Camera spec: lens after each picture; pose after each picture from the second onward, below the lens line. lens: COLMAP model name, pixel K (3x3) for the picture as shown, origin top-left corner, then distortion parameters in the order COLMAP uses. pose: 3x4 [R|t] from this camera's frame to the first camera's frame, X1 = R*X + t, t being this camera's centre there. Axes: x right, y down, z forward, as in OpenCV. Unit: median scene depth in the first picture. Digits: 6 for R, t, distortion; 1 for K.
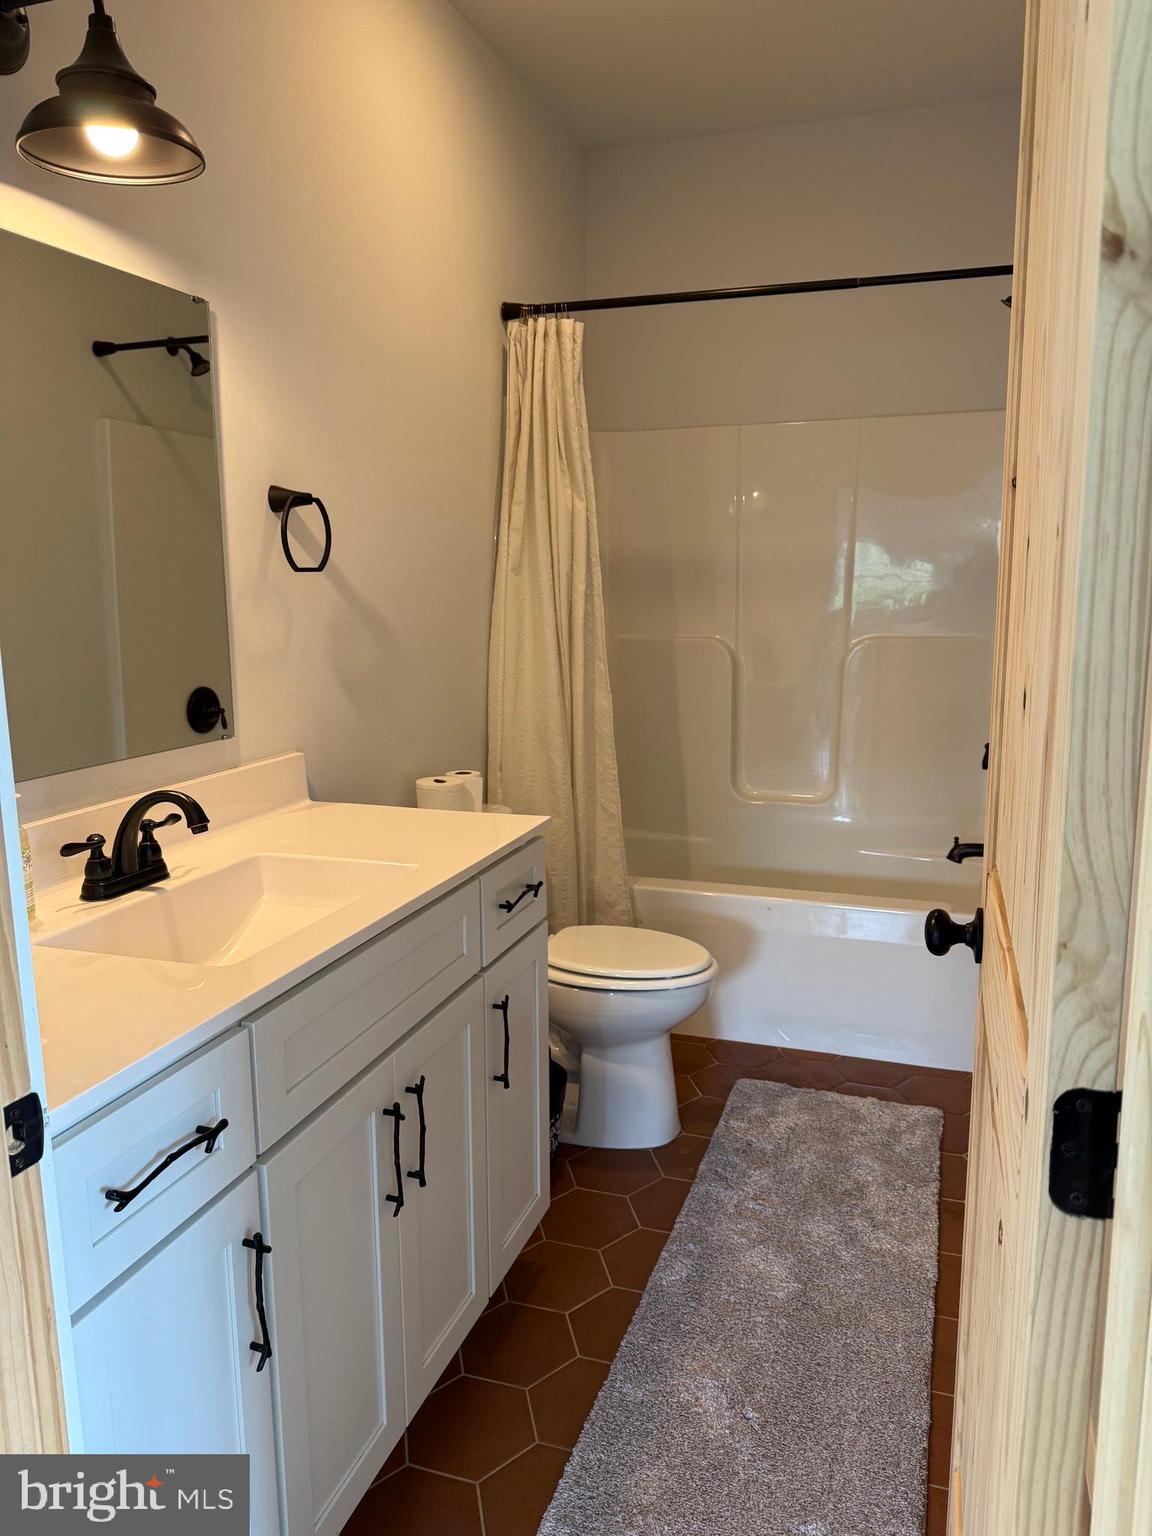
lens RADIAL K [[1072.9, 0, 578.1], [0, 1072.9, 748.5], [0, 0, 1]] dist [0.072429, -0.154969]
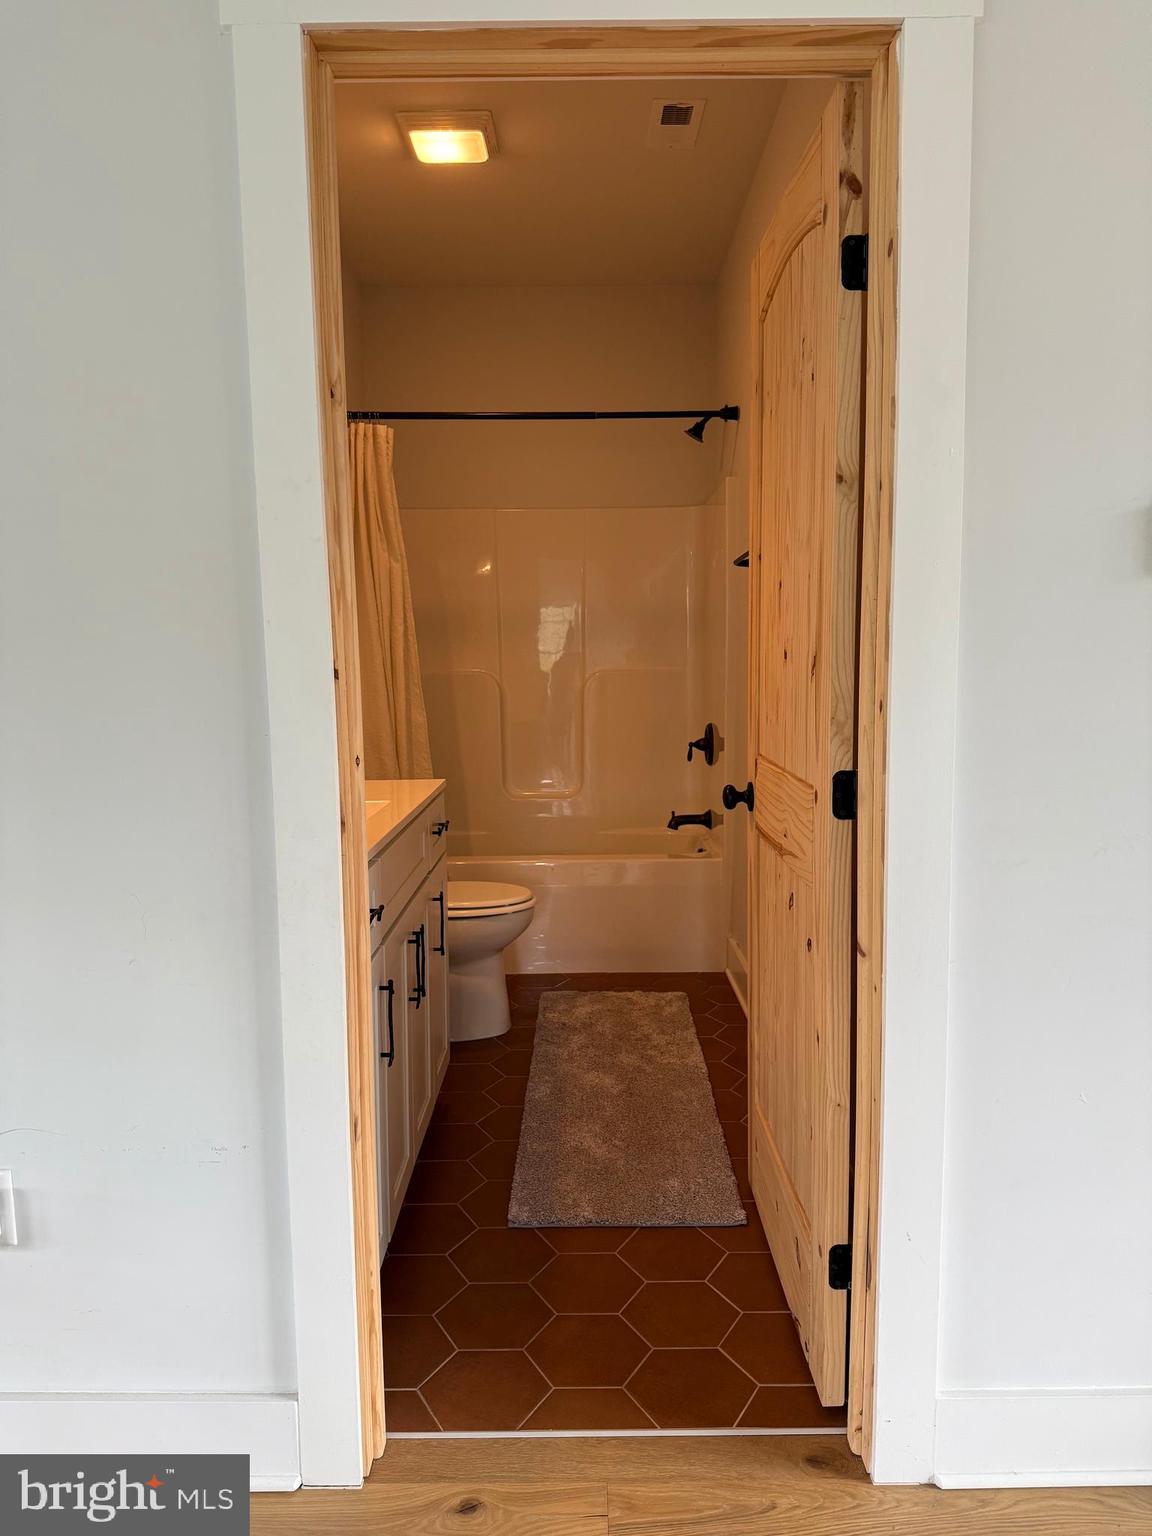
lens RADIAL K [[1072.9, 0, 578.1], [0, 1072.9, 748.5], [0, 0, 1]] dist [0.072429, -0.154969]
pose [[0.947923, -0.033971, 0.316682, -0.247612], [0.053147, 0.997226, -0.052112, 0.085630], [-0.314033, 0.066229, 0.947099, -0.333580]]
